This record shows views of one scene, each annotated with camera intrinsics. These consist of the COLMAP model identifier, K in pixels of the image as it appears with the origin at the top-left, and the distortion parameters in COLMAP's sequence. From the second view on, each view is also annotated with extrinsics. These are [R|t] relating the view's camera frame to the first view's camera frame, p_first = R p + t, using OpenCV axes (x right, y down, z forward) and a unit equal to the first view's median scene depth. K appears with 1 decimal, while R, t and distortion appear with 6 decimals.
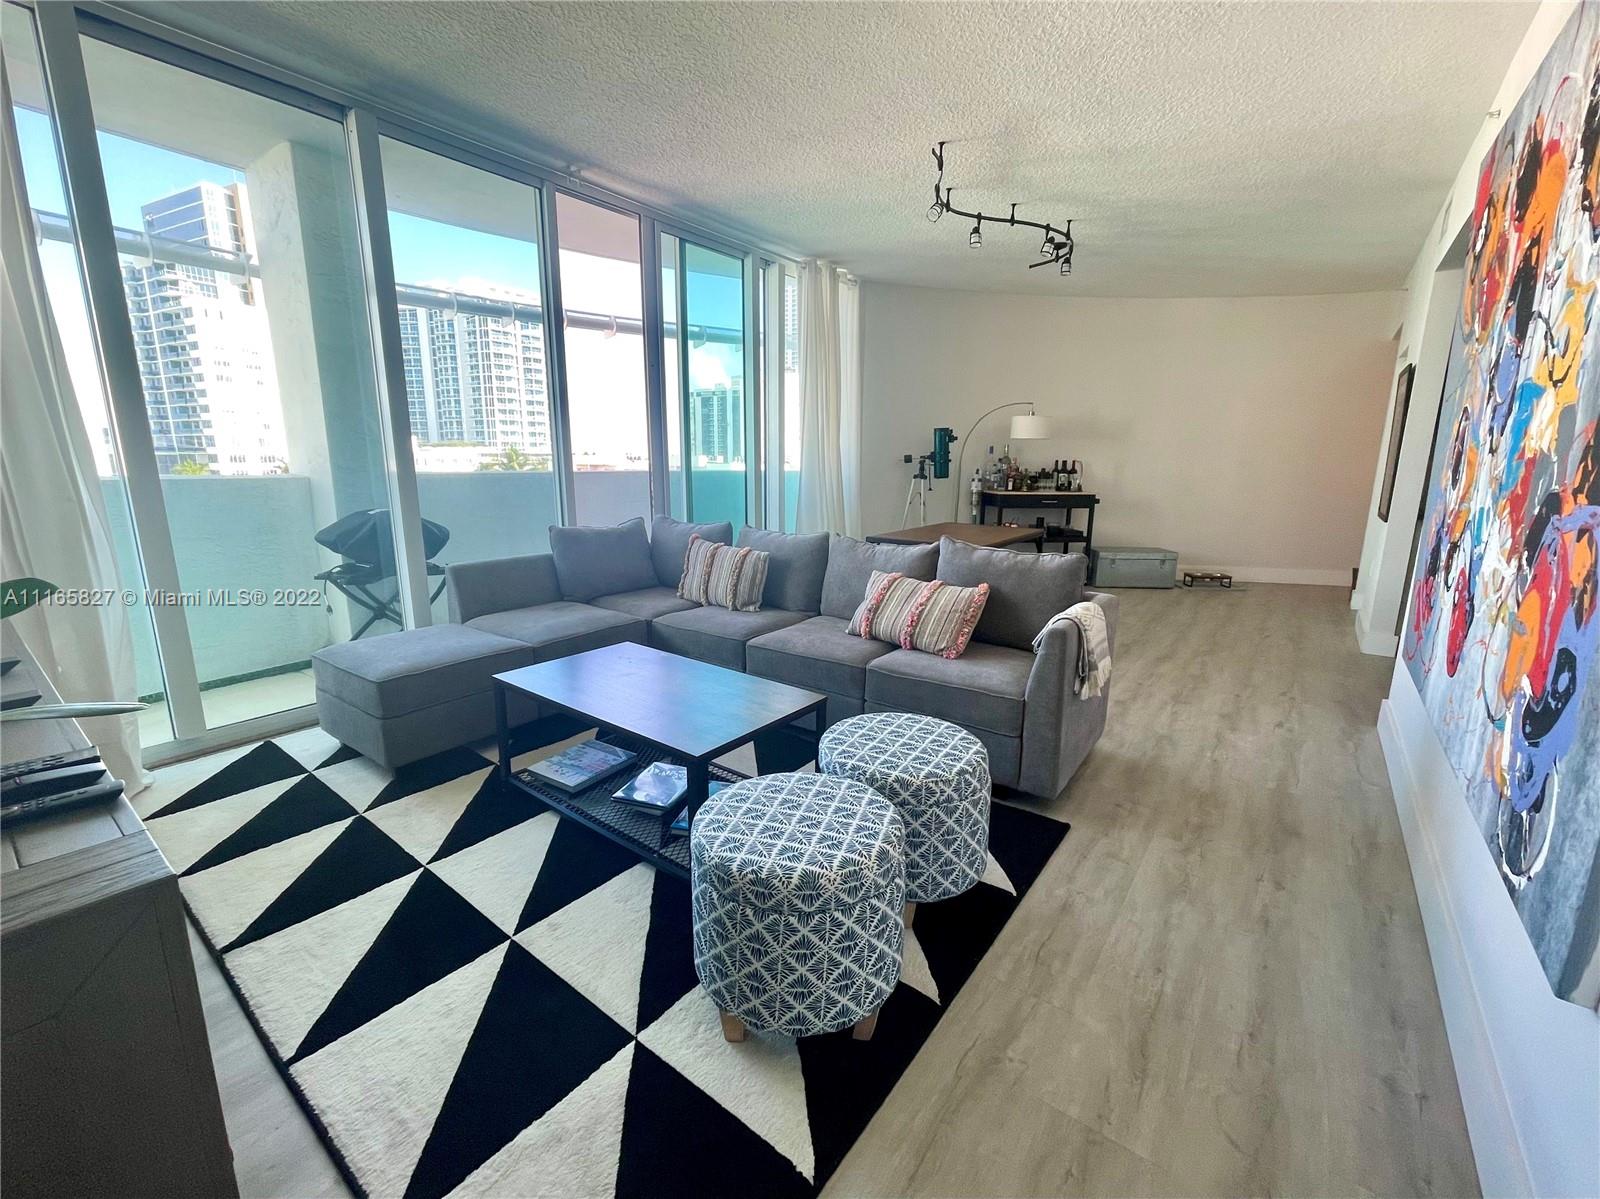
lens RADIAL K [[667.9, 0, 803.9], [0, 667.9, 596.5], [0, 0, 1]] dist [0.003054, 0.000063]
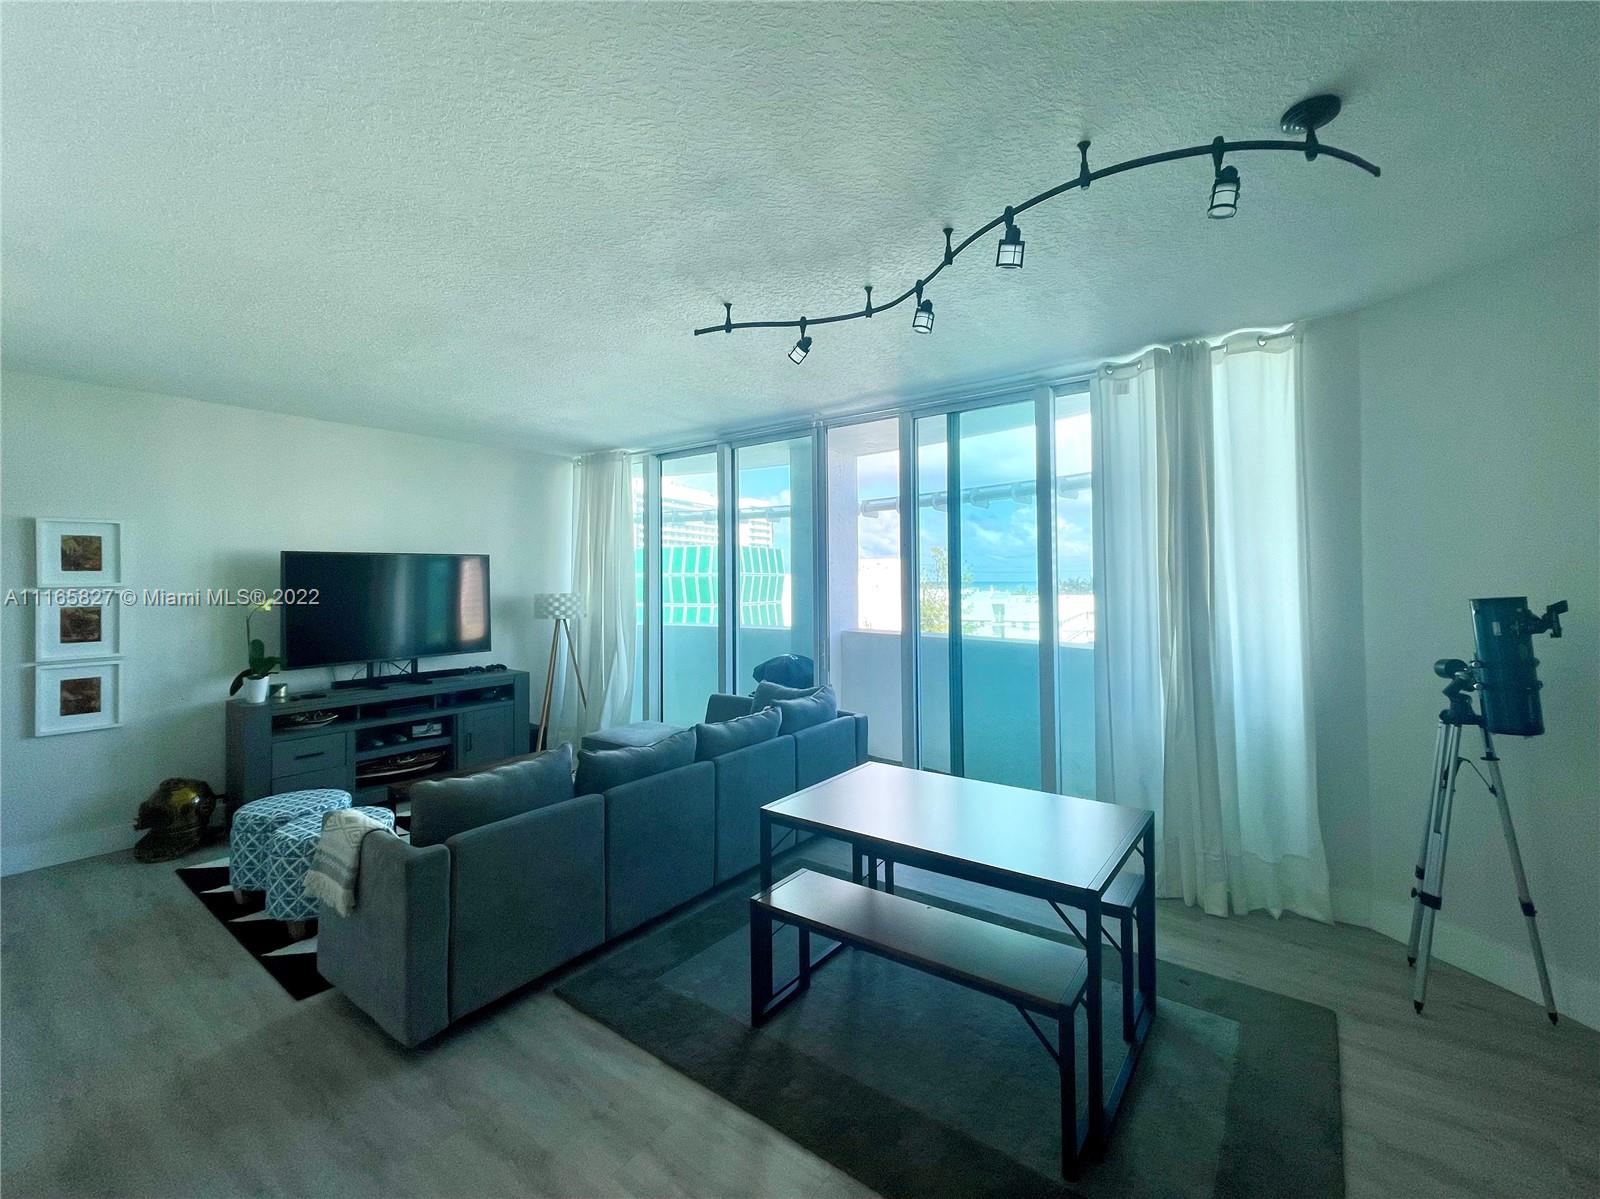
lens RADIAL K [[679.8, 0, 839.3], [0, 679.8, 568.6], [0, 0, 1]] dist [-0.000422, -0.000255]
pose [[0.029921, -0.027643, -0.999170, 1.223968], [-0.199817, 0.979275, -0.033076, -0.384728], [0.979376, 0.200641, 0.023777, 1.338340]]
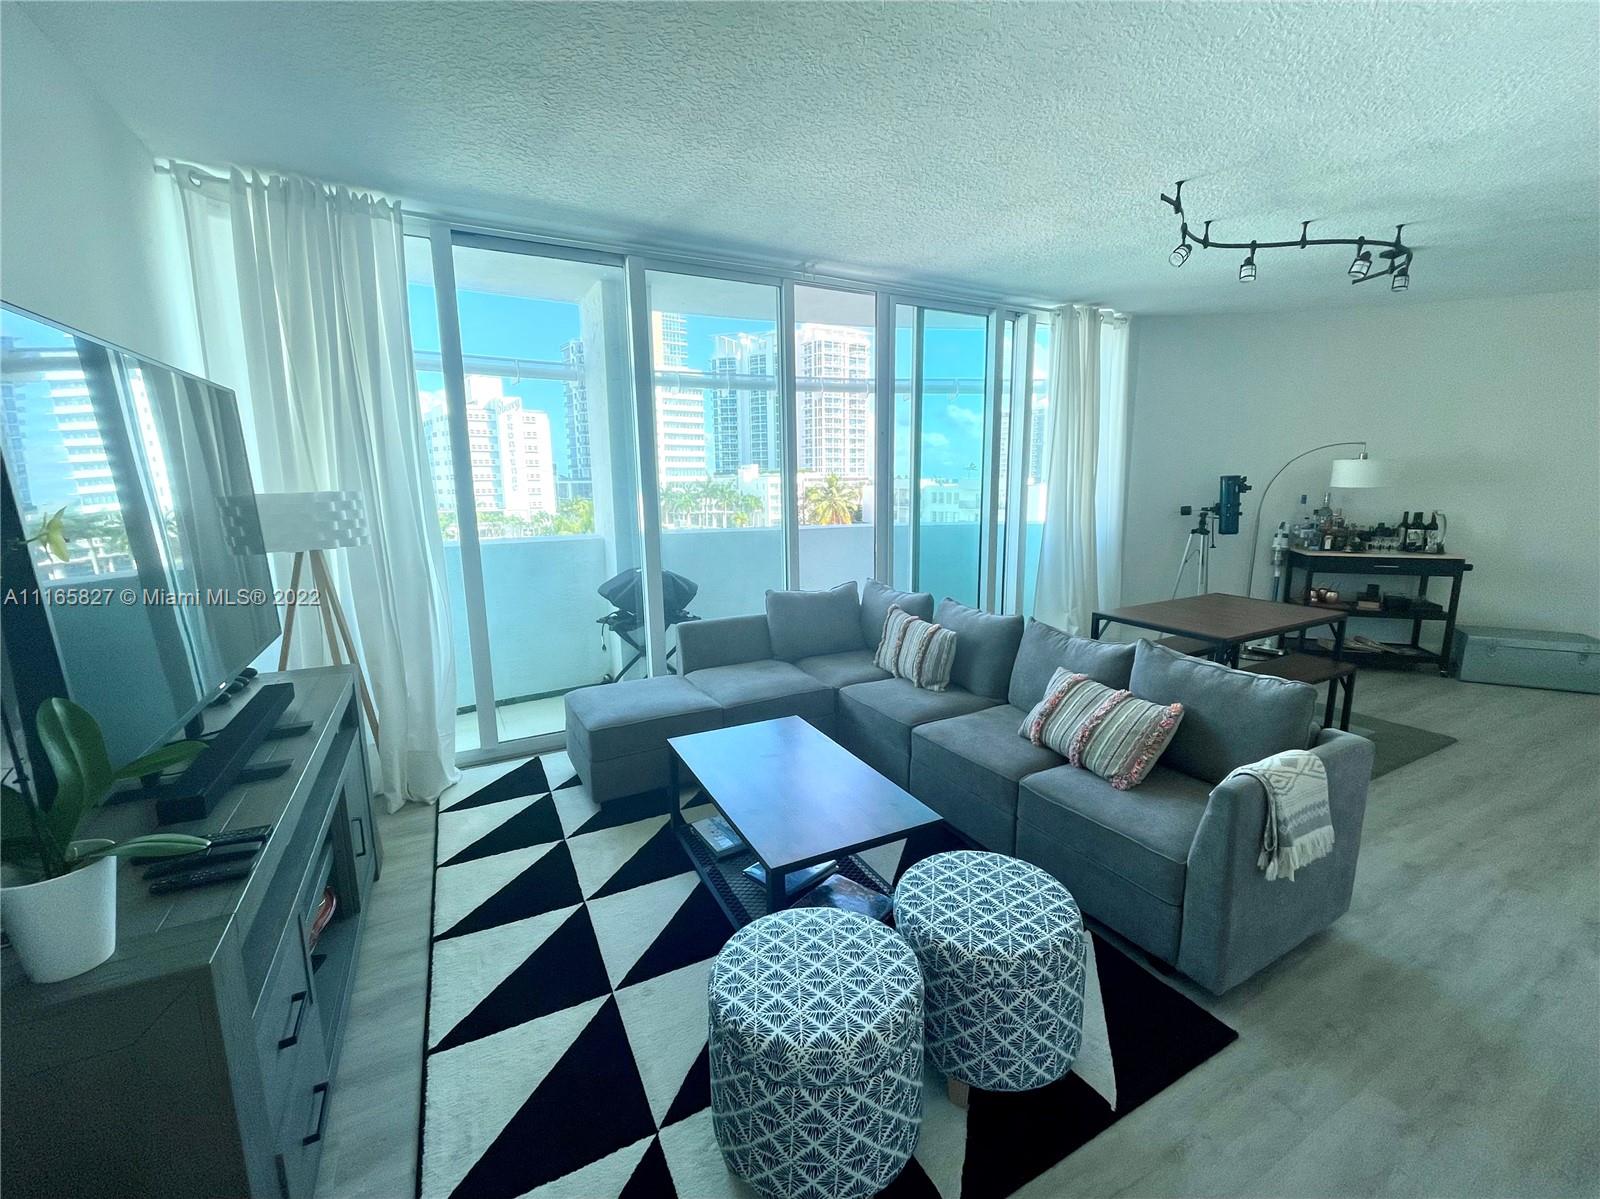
lens RADIAL K [[675.2, 0, 821.9], [0, 675.2, 593.8], [0, 0, 1]] dist [-0.014439, 0.006410]
pose [[0.910969, 0.055732, -0.408693, 0.191516], [-0.070463, 0.997292, -0.021063, -0.101849], [0.406412, 0.047985, 0.912429, 0.038637]]
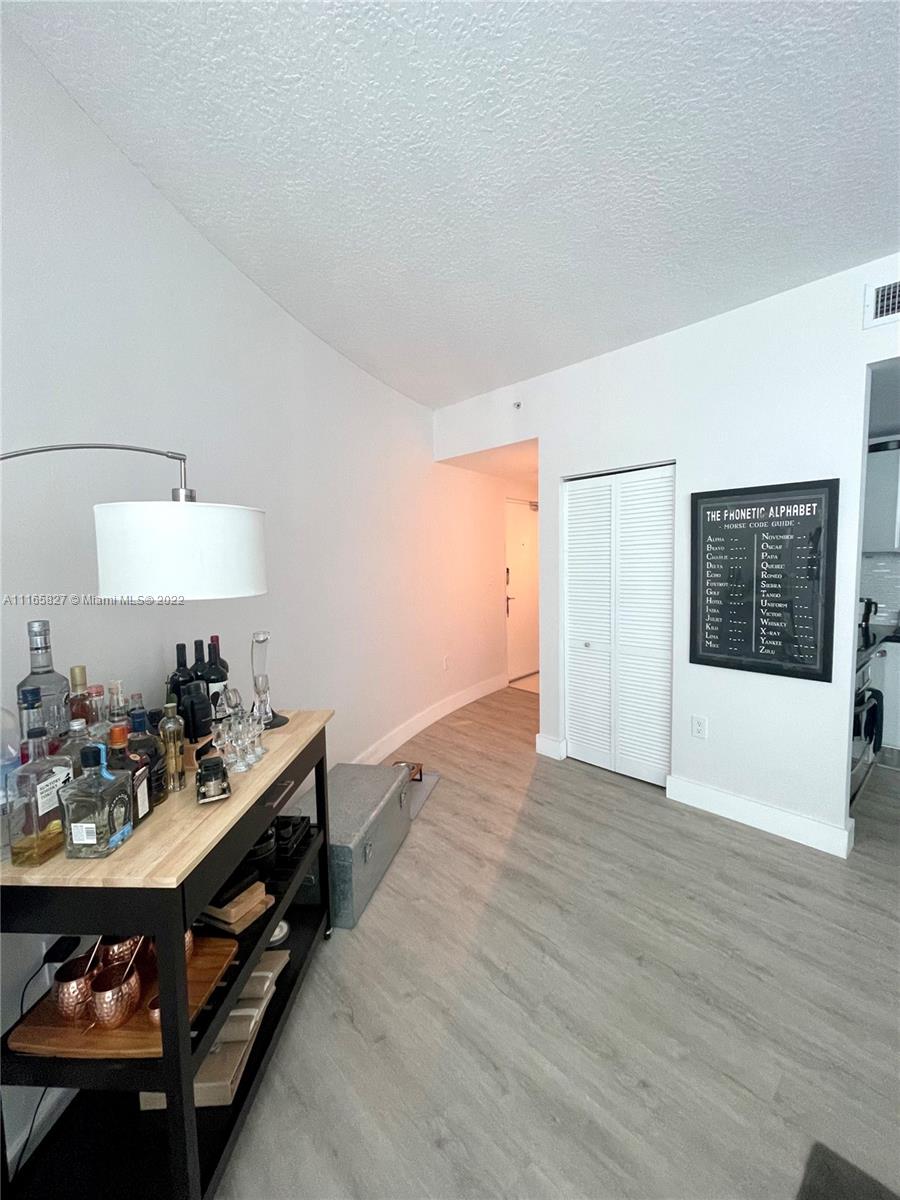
lens RADIAL K [[501.0, 0, 455.5], [0, 501.0, 599.3], [0, 0, 1]] dist [0.003054, 0.000063]
pose [[0.176765, -0.088667, 0.980251, 0.367326], [0.224650, 0.973280, 0.047526, -0.480705], [-0.958273, 0.211812, 0.191961, 1.882351]]
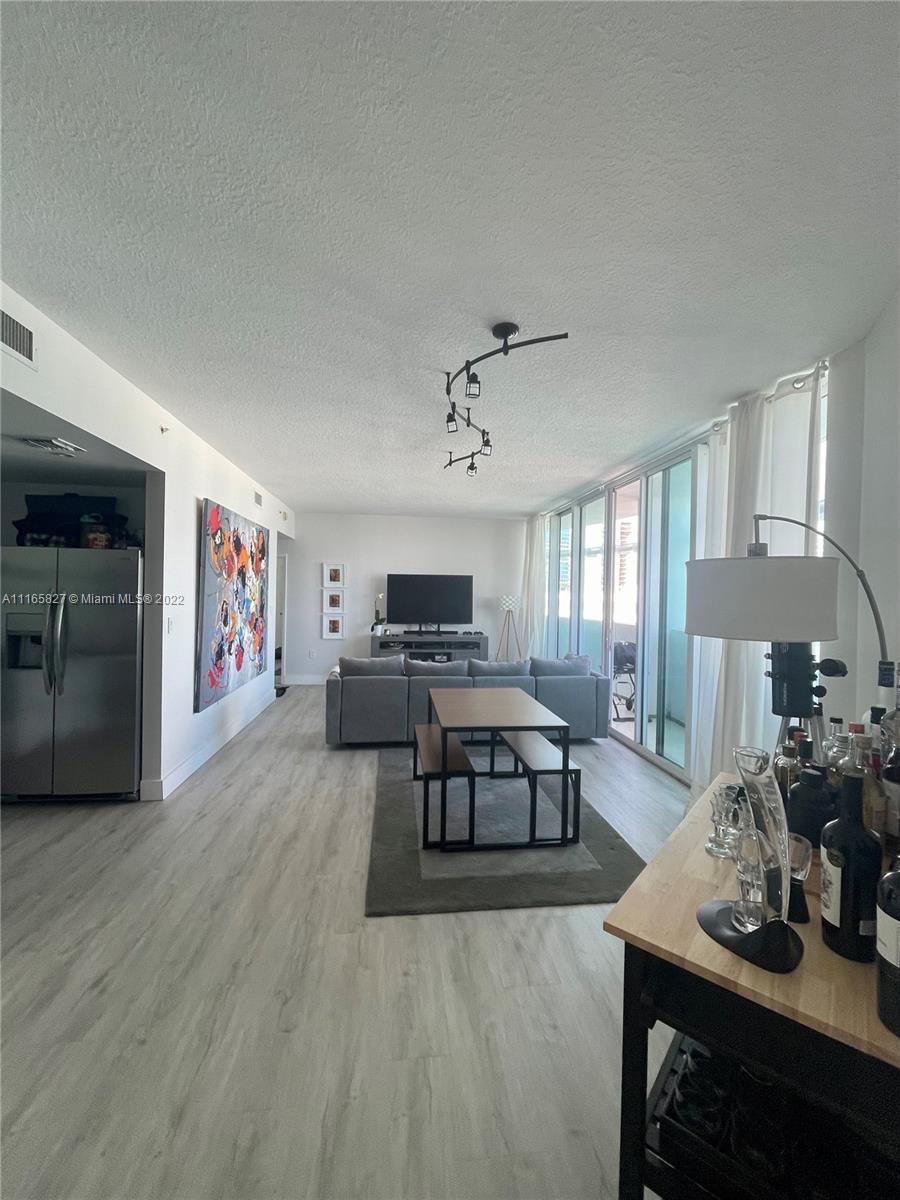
lens RADIAL K [[501.0, 0, 455.5], [0, 501.0, 599.3], [0, 0, 1]] dist [0.003054, 0.000063]
pose [[-0.724067, -0.012516, -0.689616, 1.262040], [-0.166157, 0.973555, 0.156789, -0.571376], [0.669417, 0.228110, -0.706999, 2.309718]]
